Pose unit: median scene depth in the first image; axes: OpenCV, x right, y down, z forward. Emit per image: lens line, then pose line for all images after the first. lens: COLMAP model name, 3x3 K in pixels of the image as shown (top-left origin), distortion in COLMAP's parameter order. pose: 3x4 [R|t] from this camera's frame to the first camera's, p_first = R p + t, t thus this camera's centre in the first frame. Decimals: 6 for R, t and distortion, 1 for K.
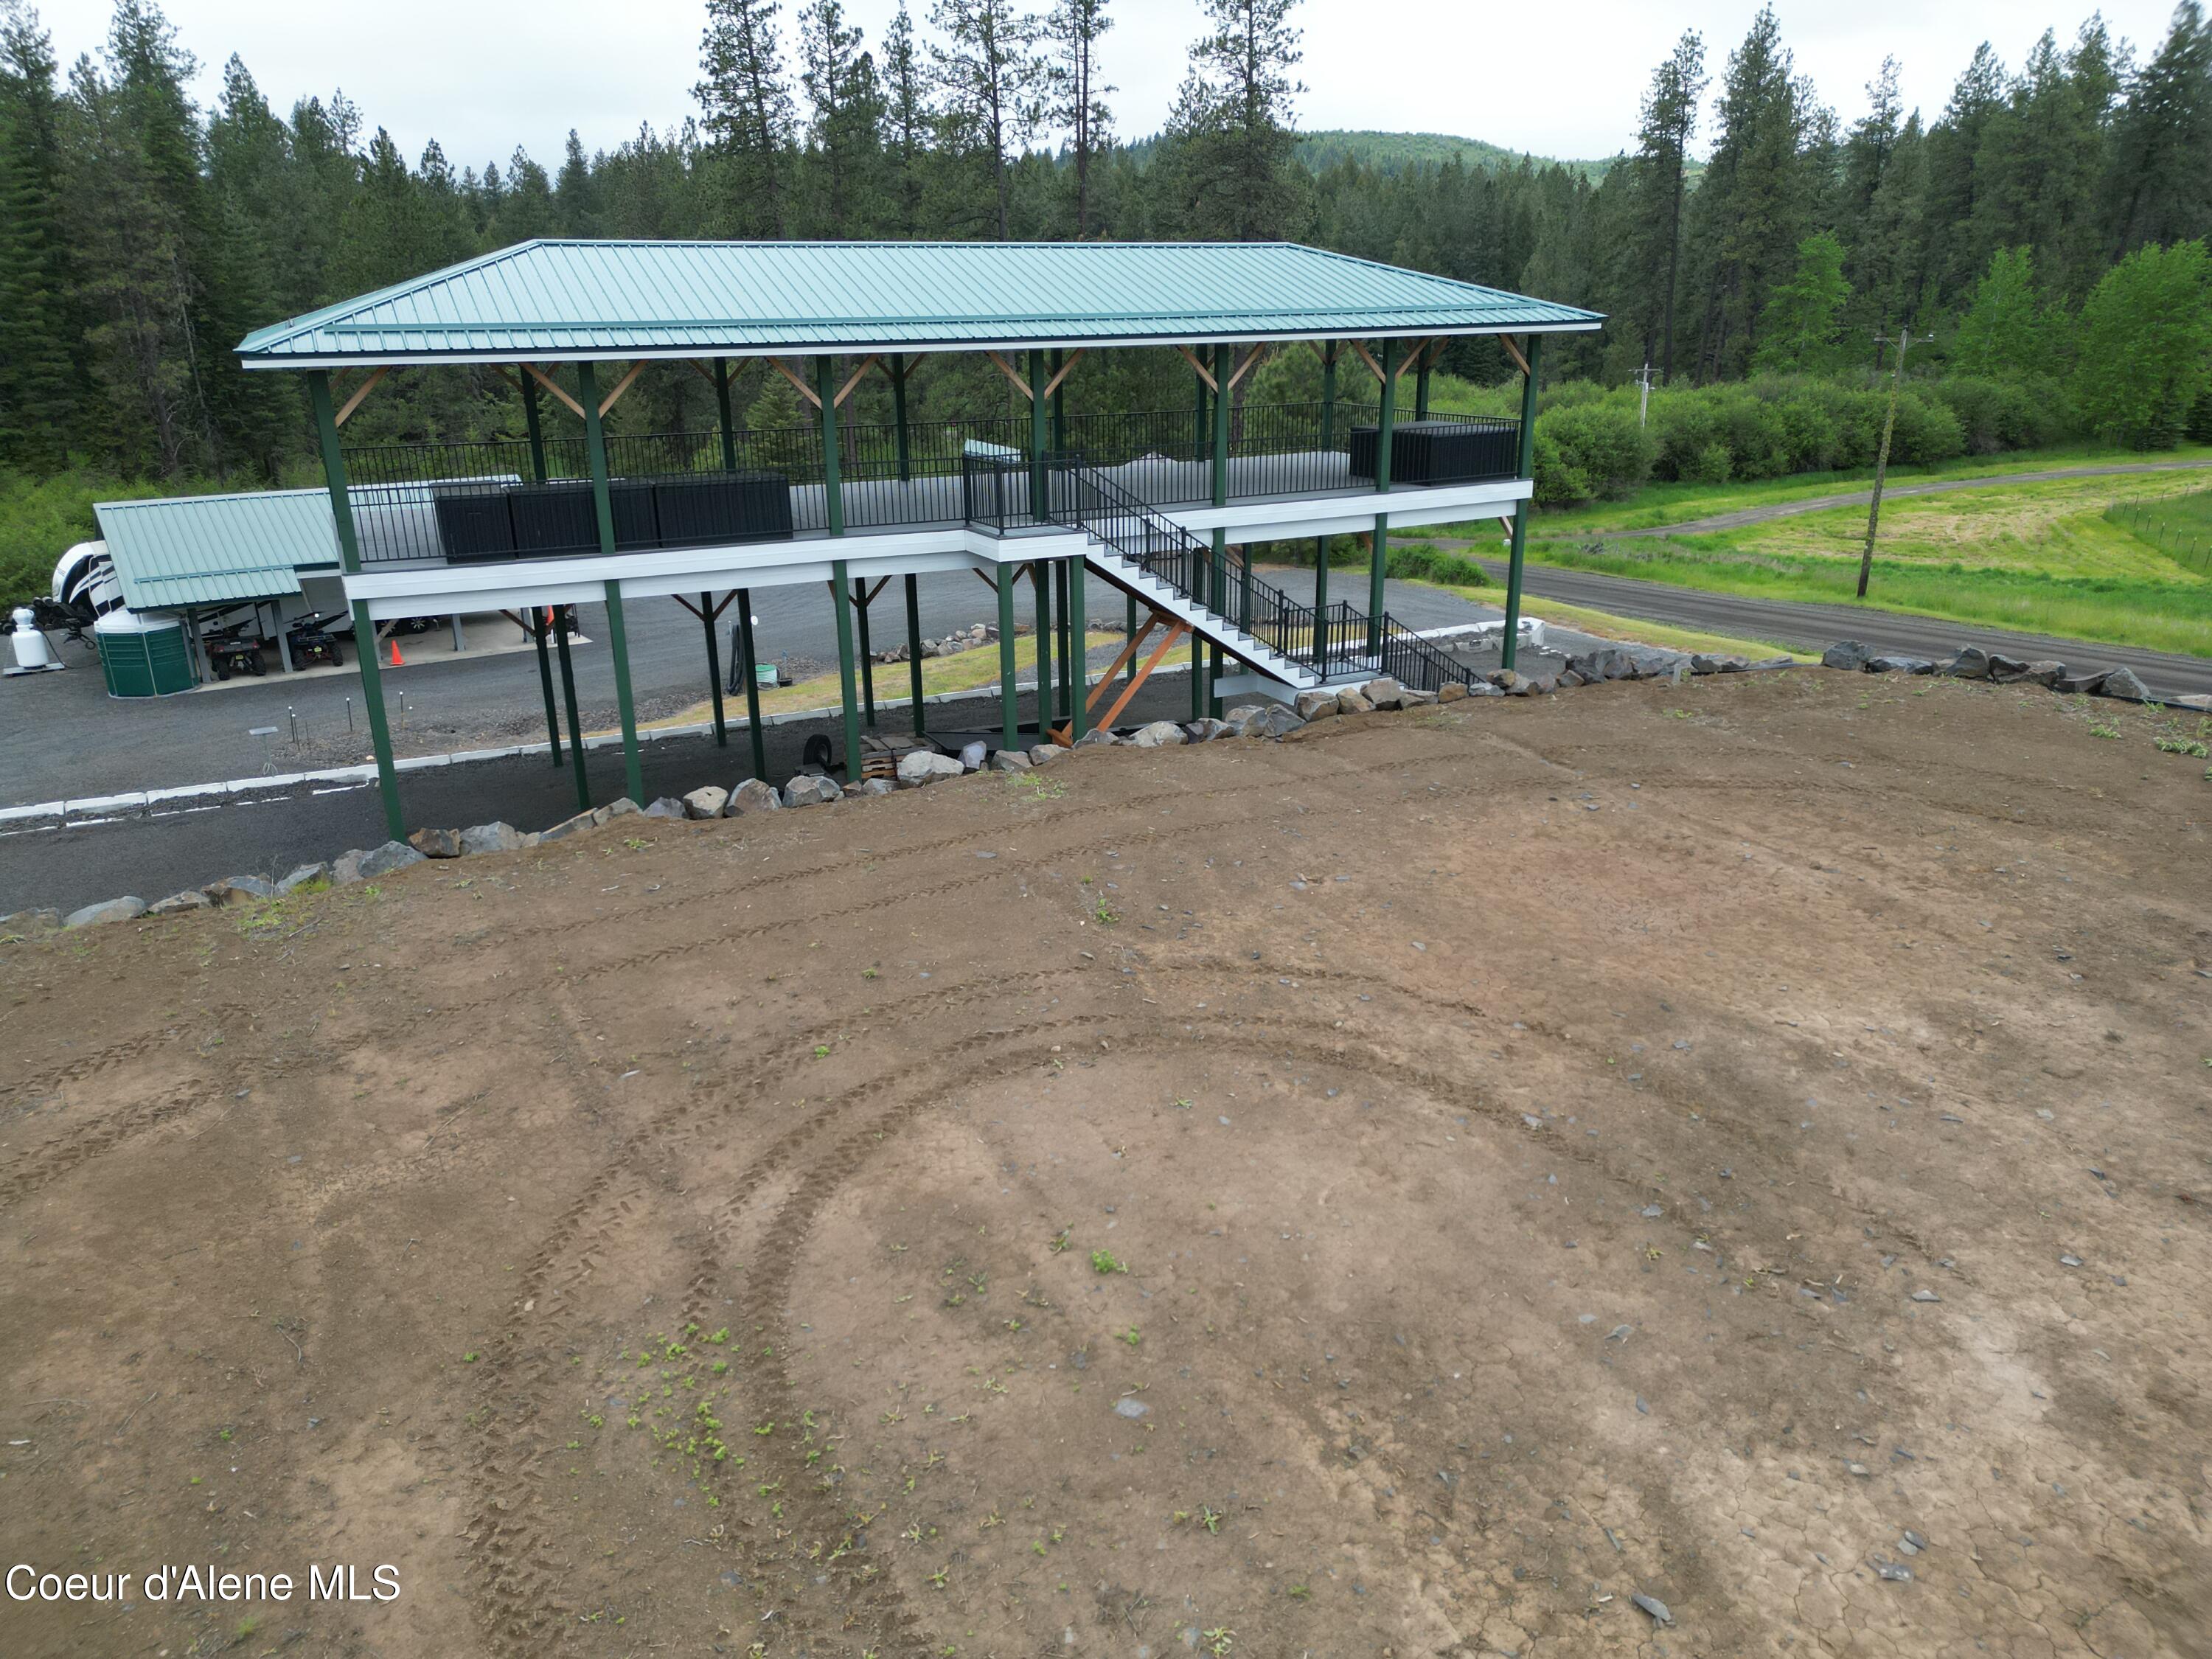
lens RADIAL K [[1534.5, 0, 1108.7], [0, 1534.5, 816.5], [0, 0, 1]] dist [0.074321, -0.065604]
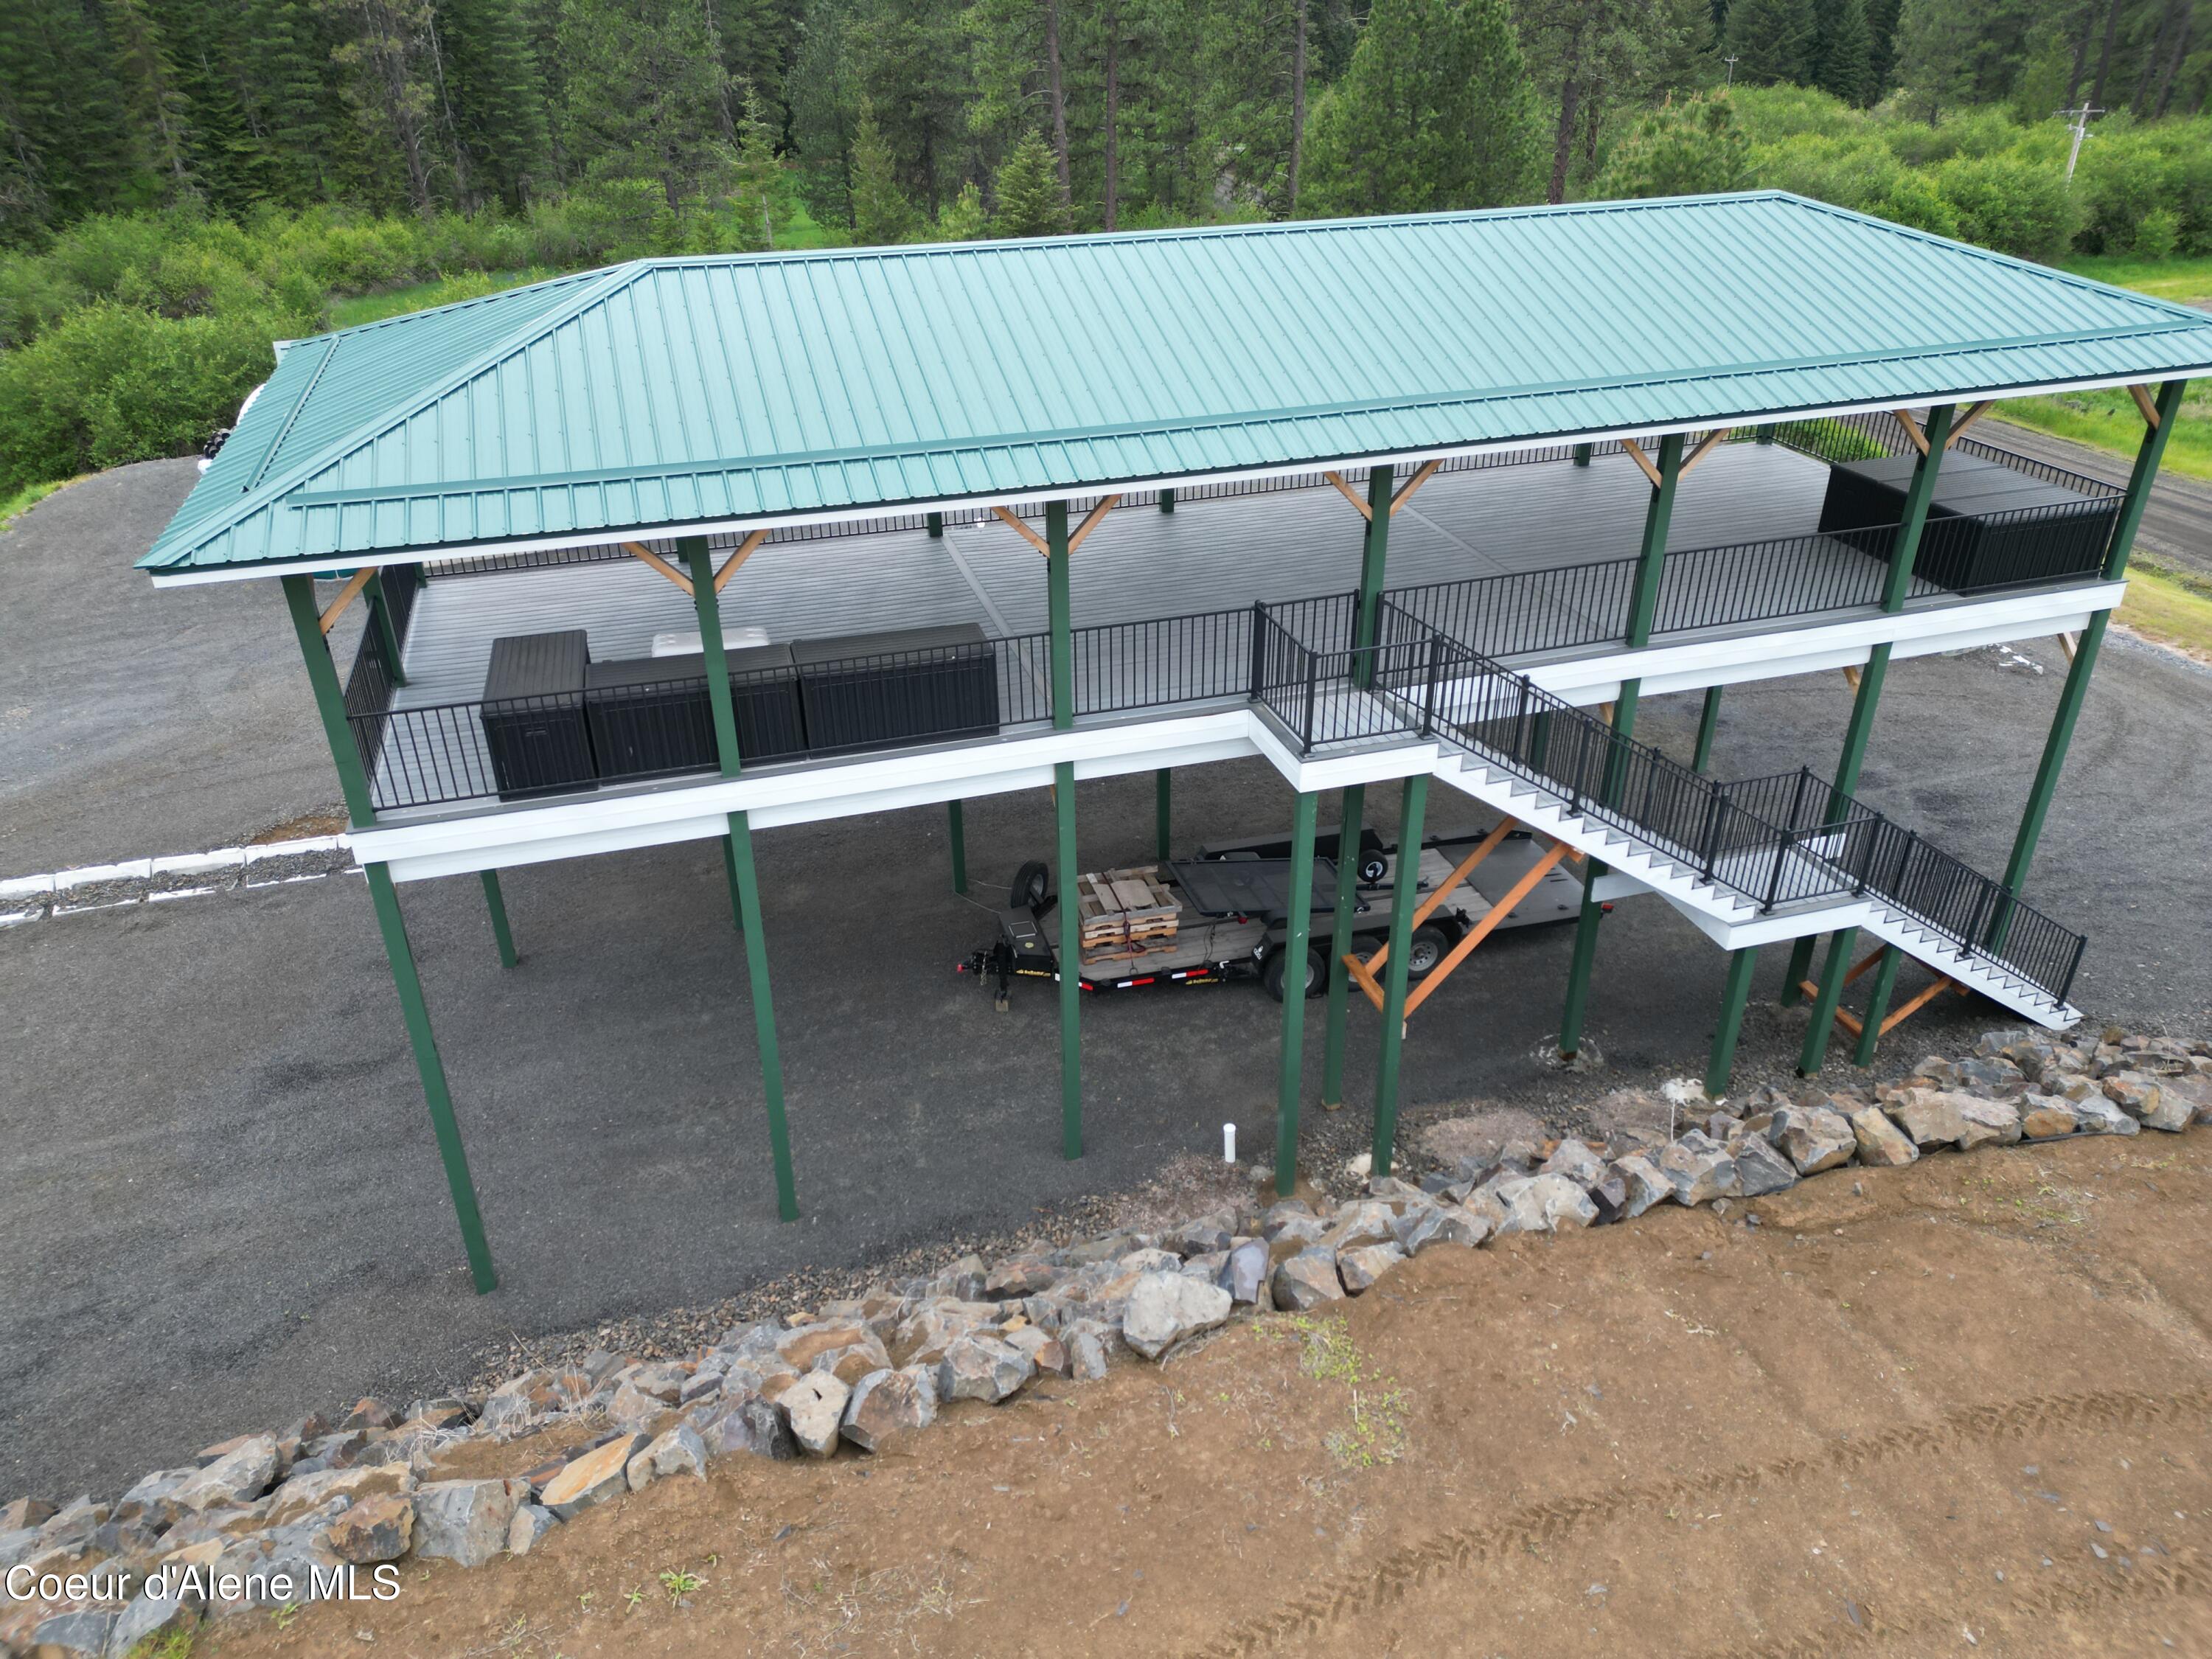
lens RADIAL K [[1533.4, 0, 1109.6], [0, 1533.4, 816.0], [0, 0, 1]] dist [0.088533, -0.091758]
pose [[0.986540, 0.080103, -0.142558, -0.010441], [-0.053663, 0.982113, 0.180483, -0.049128], [0.154466, -0.170404, 0.973192, 0.062713]]
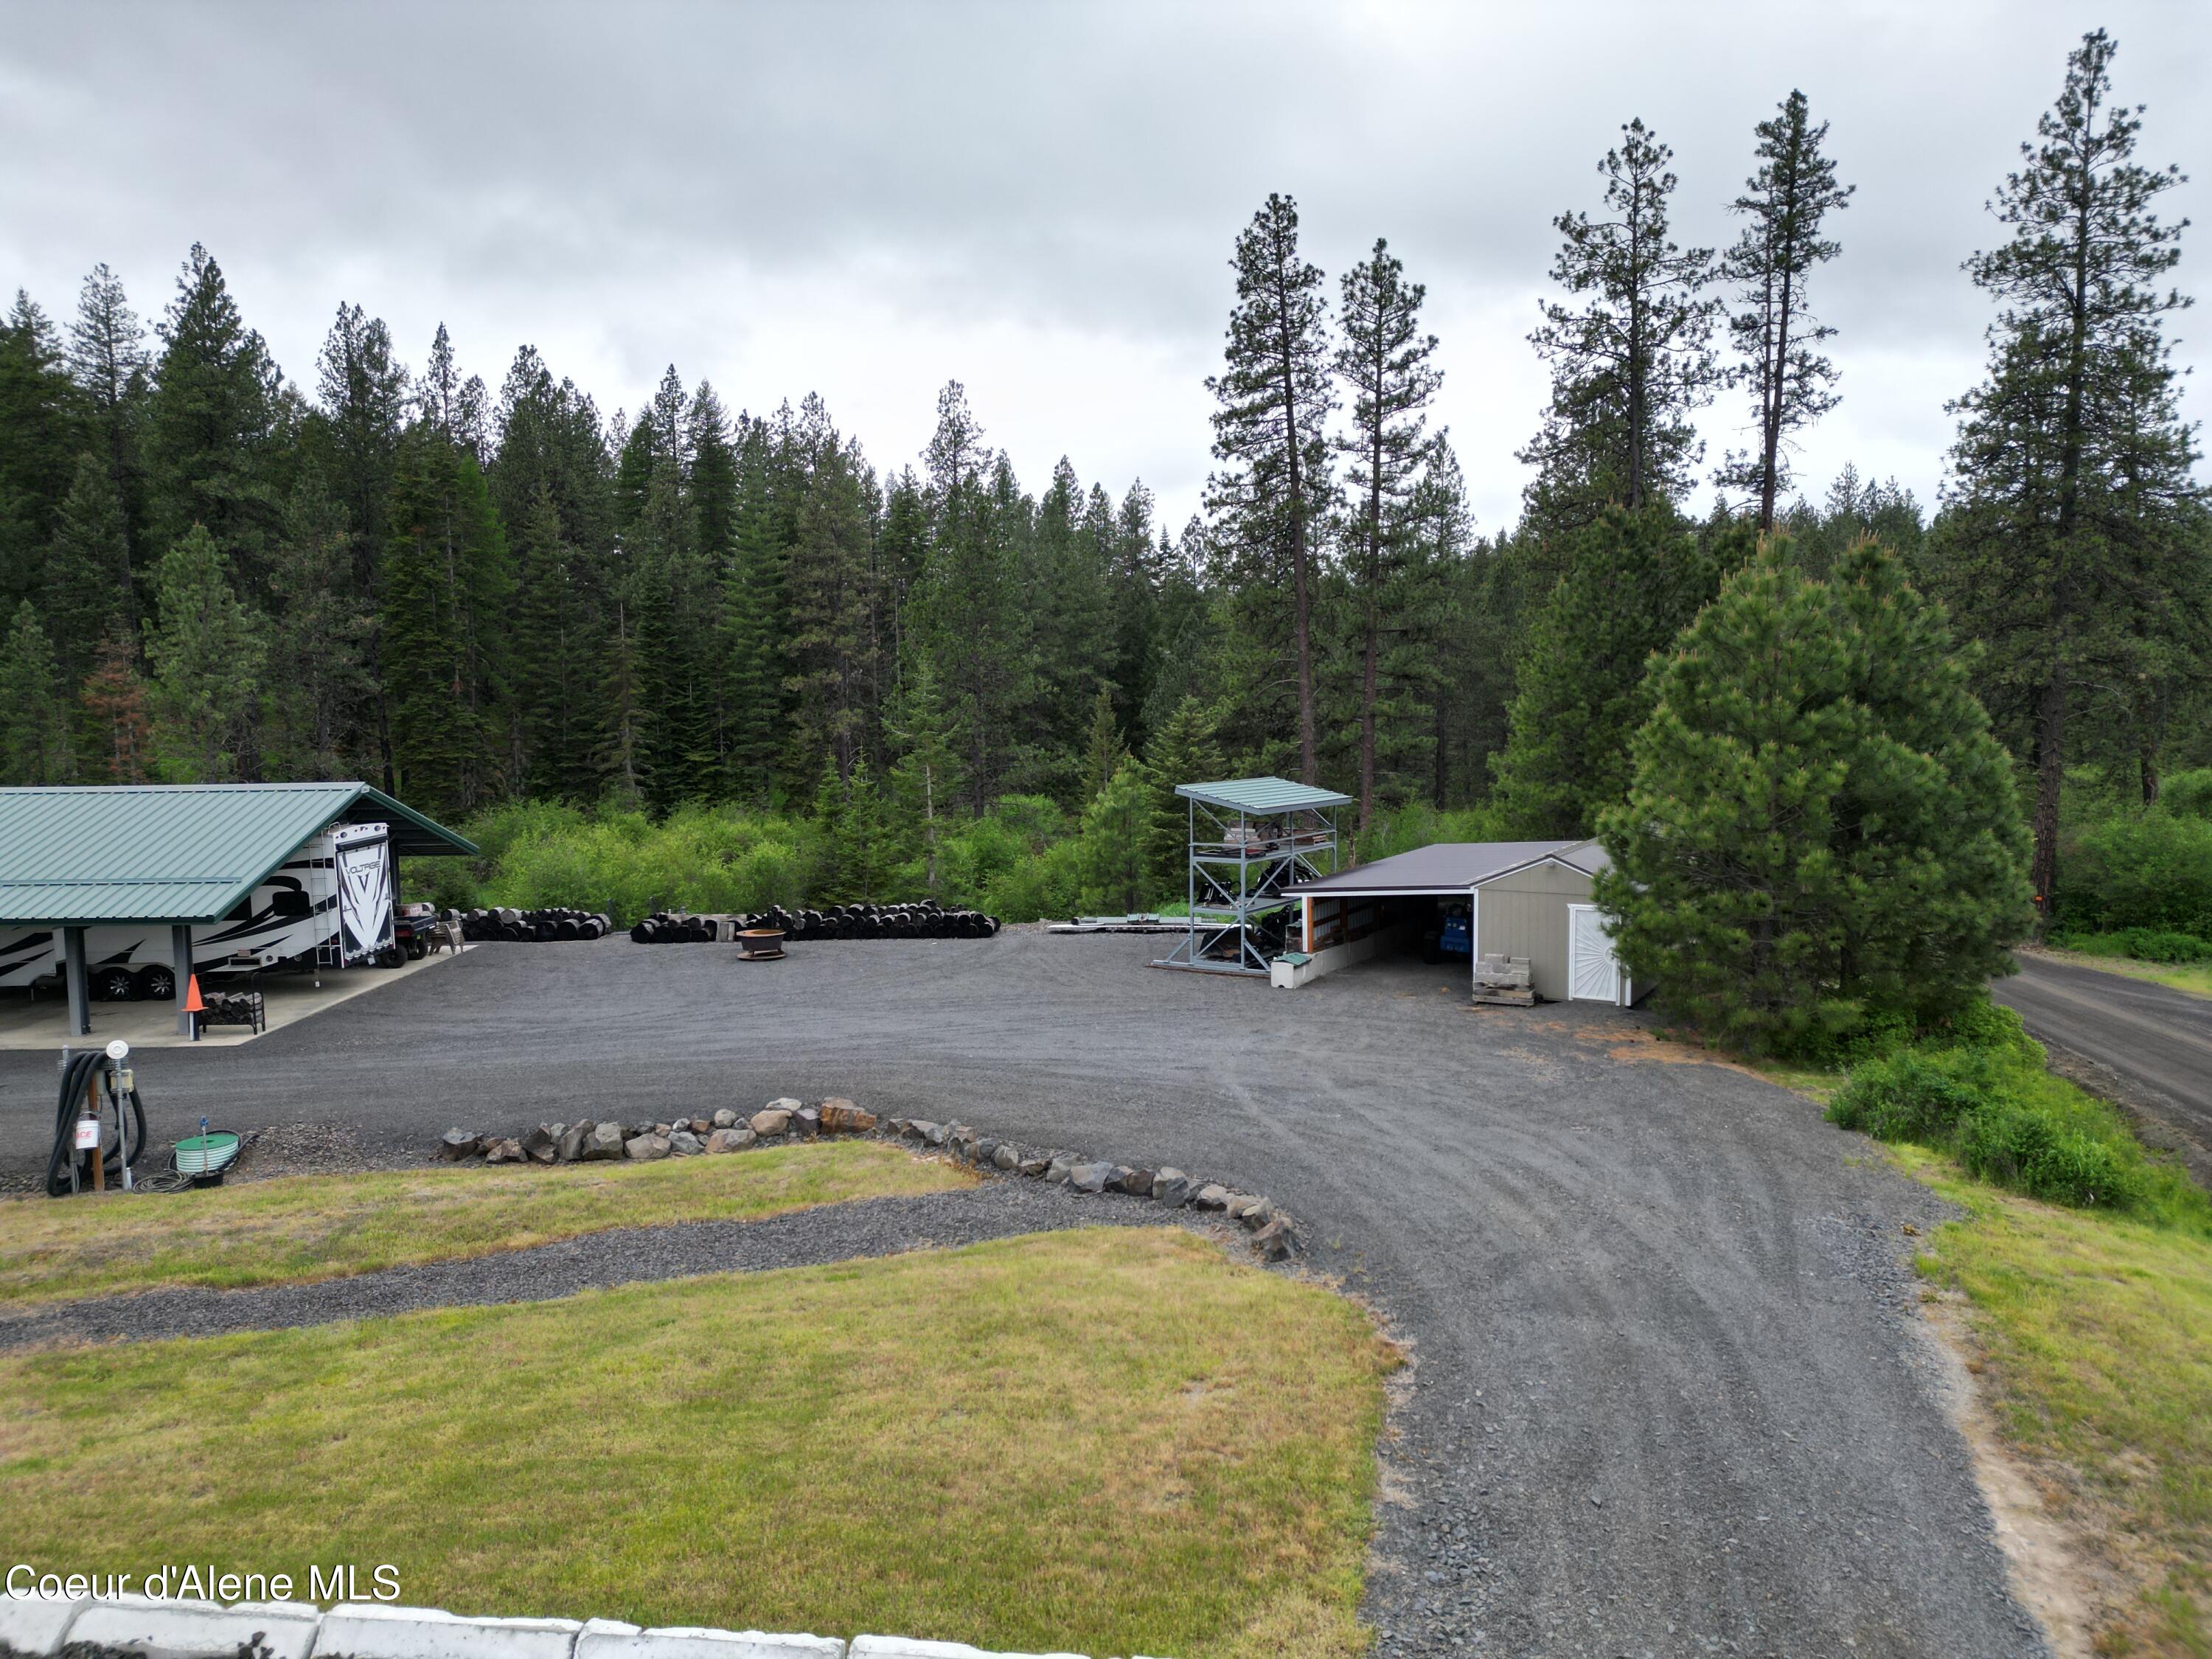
lens RADIAL K [[1538.8, 0, 1108.4], [0, 1538.8, 822.2], [0, 0, 1]] dist [0.080896, -0.064661]
pose [[0.833286, 0.048836, -0.550681, 0.119951], [-0.178320, 0.966595, -0.184111, -0.062656], [0.523294, 0.251614, 0.814158, 0.286559]]
